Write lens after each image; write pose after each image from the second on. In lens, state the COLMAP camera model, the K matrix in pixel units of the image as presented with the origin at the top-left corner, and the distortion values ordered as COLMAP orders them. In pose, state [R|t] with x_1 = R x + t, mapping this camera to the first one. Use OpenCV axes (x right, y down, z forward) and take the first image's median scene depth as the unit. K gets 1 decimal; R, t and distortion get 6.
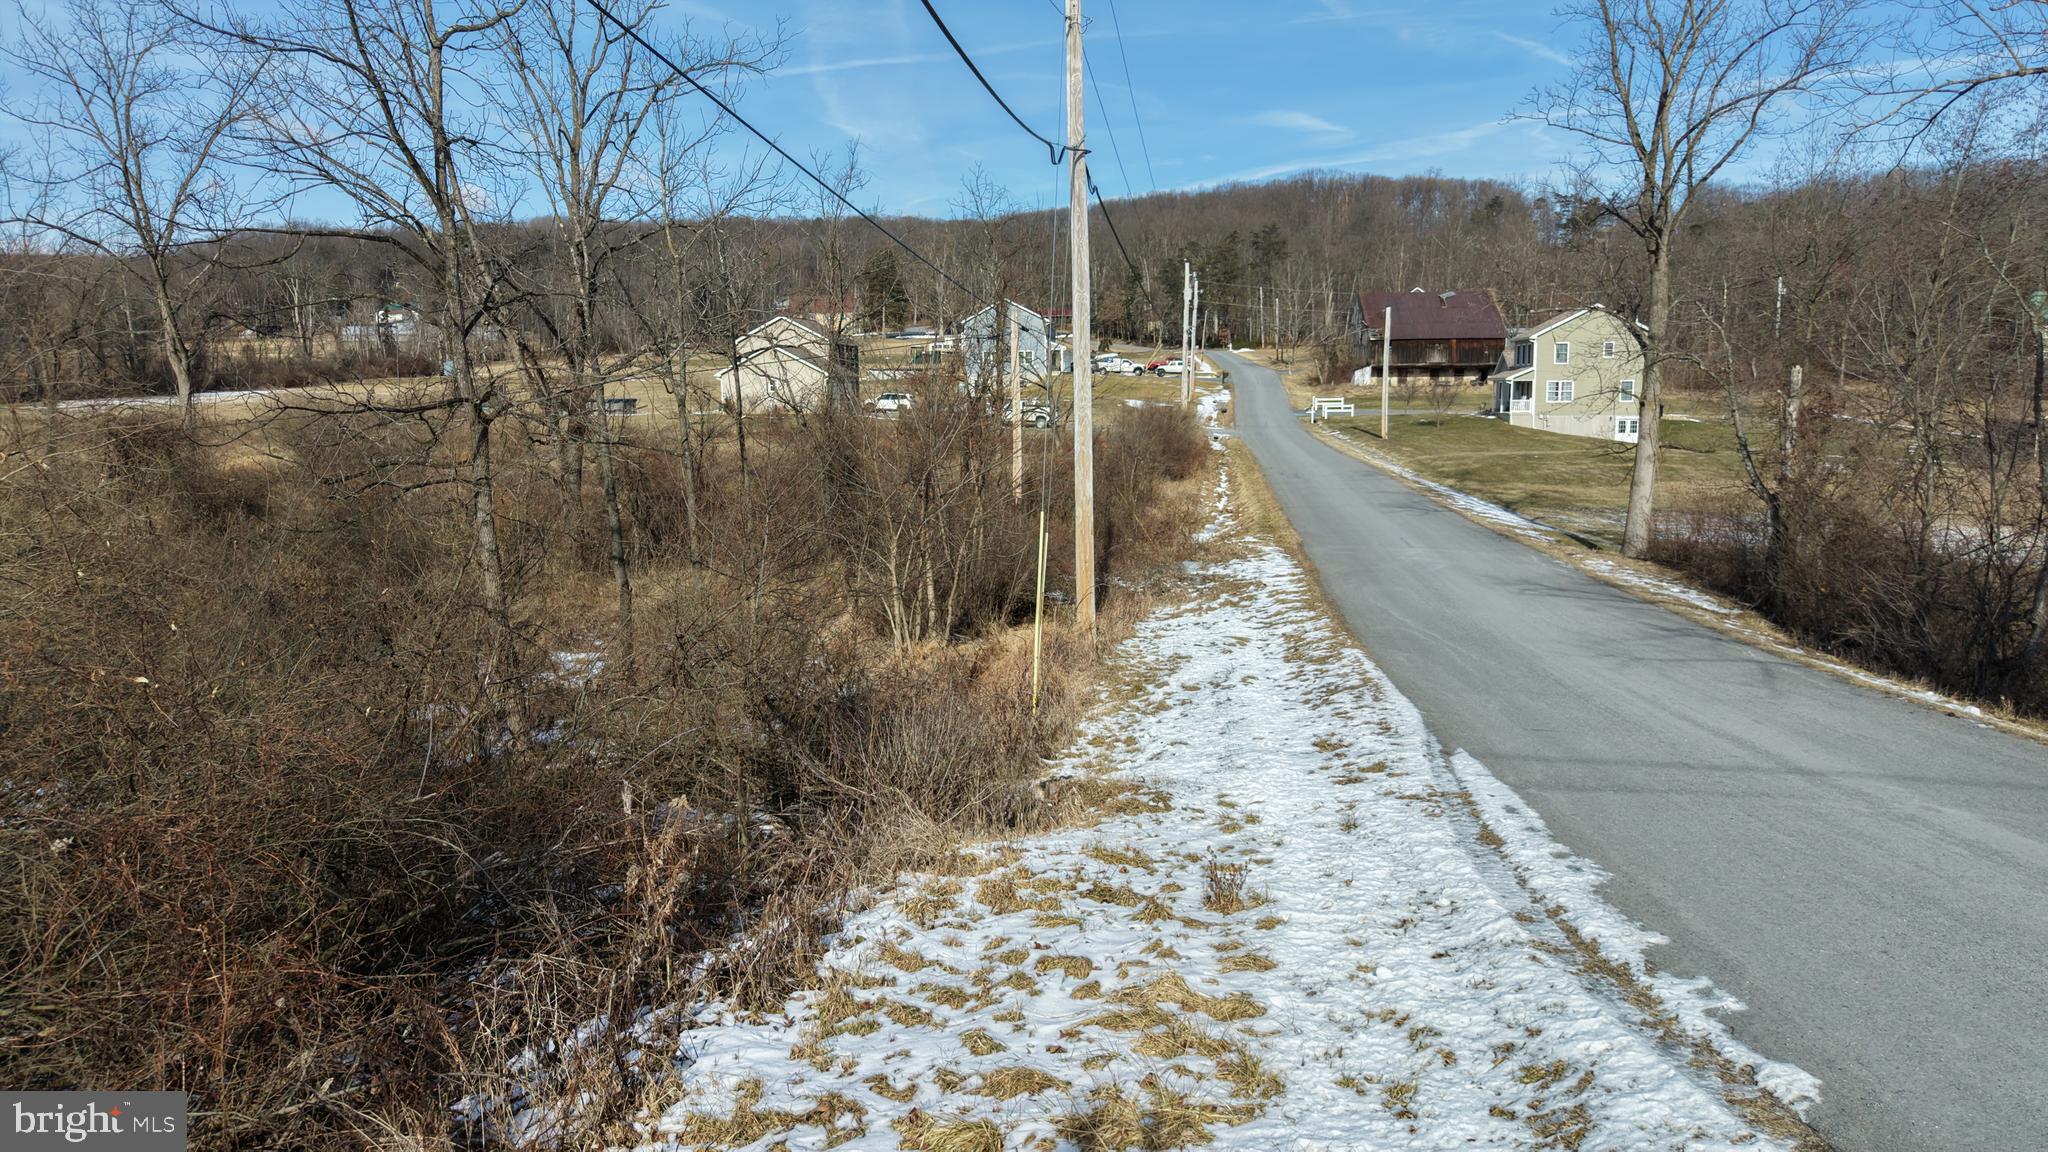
lens RADIAL K [[1339.8, 0, 1024.0], [0, 1339.8, 576.0], [0, 0, 1]] dist [0.000602, -0.007681]
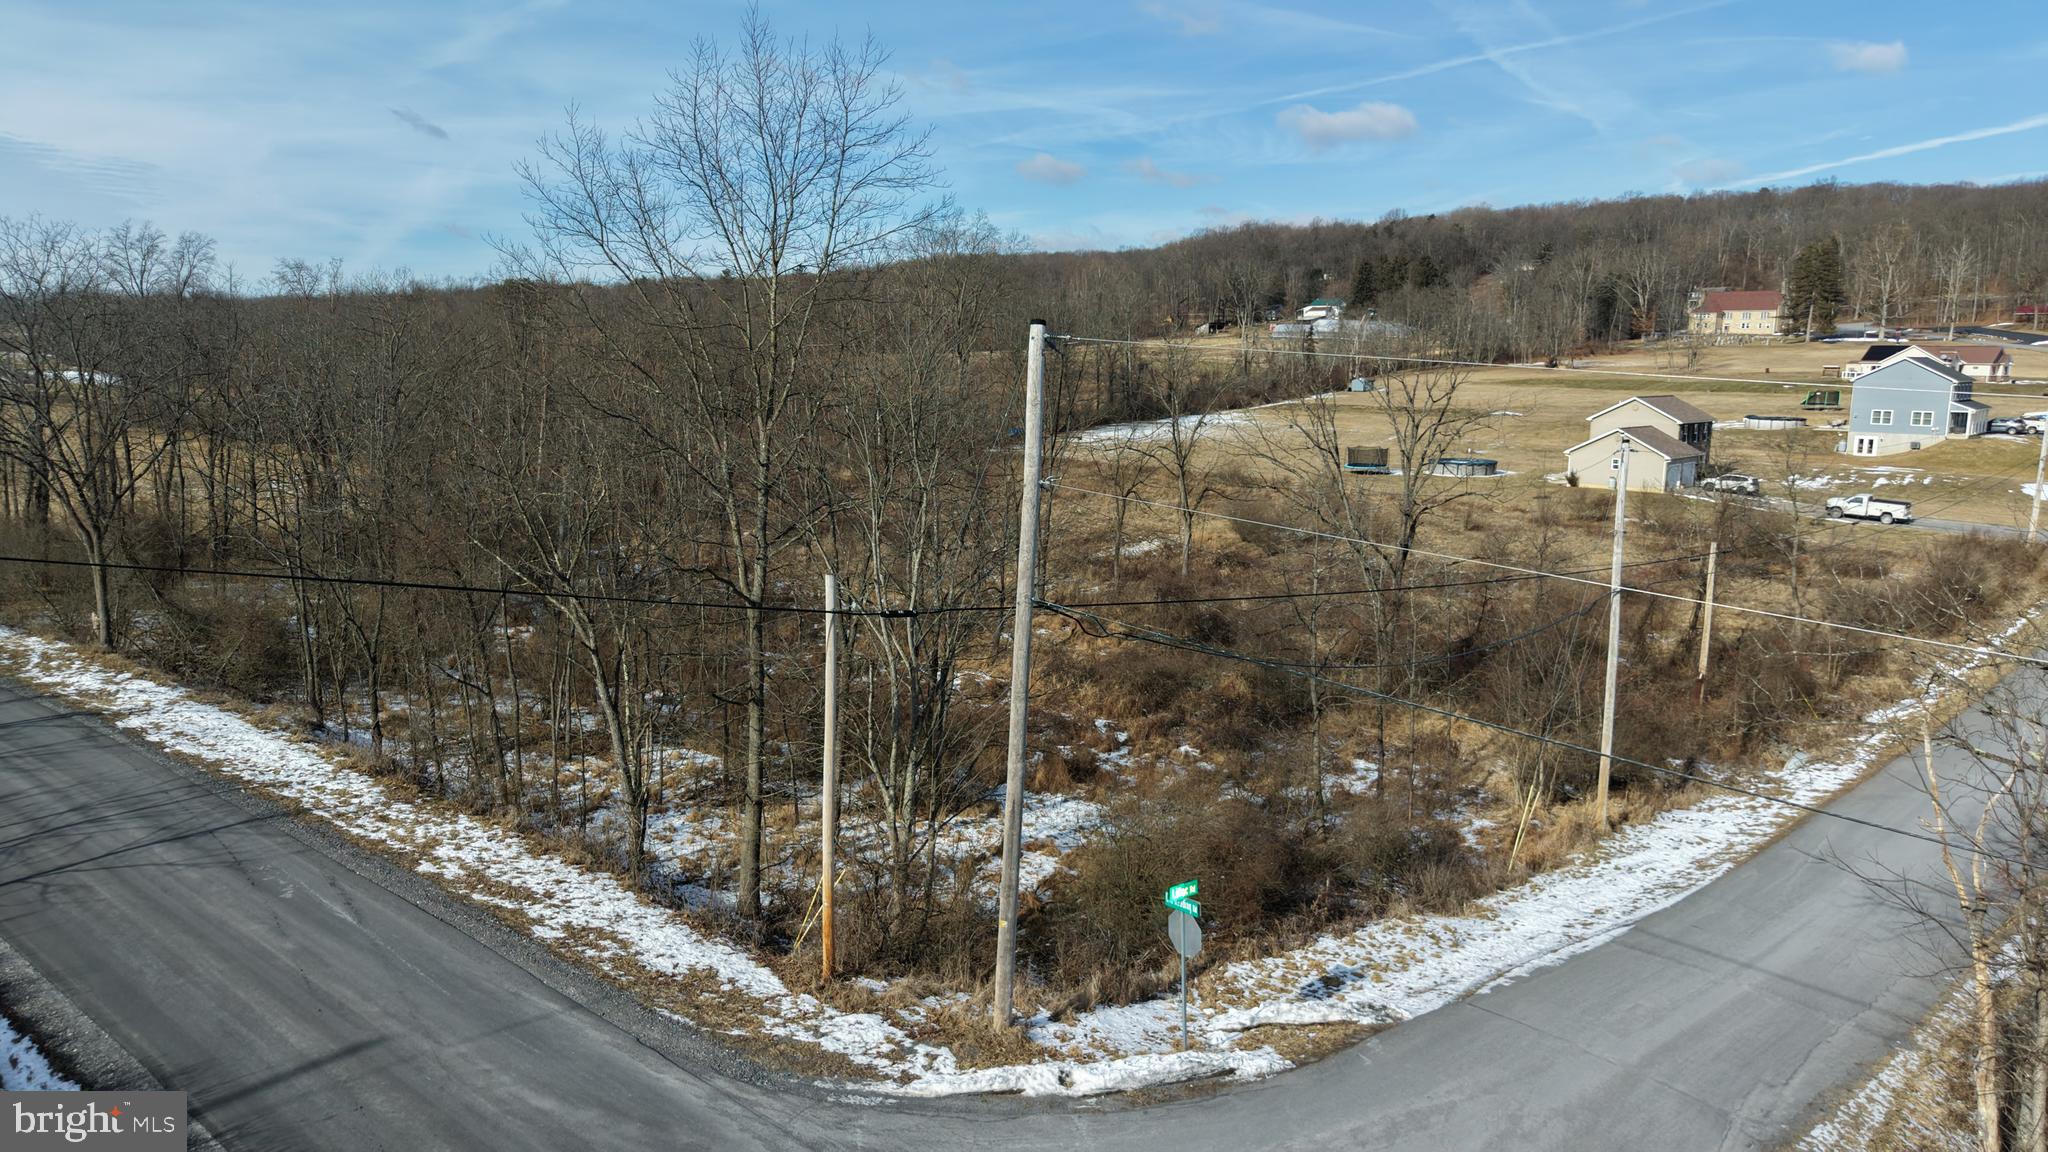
lens RADIAL K [[1339.8, 0, 1024.0], [0, 1339.8, 576.0], [0, 0, 1]] dist [0.000602, -0.007681]
pose [[0.798223, 0.101824, -0.593693, 0.070208], [-0.088407, 0.994740, 0.051743, -0.048479], [0.595839, 0.011184, 0.803026, -0.153791]]
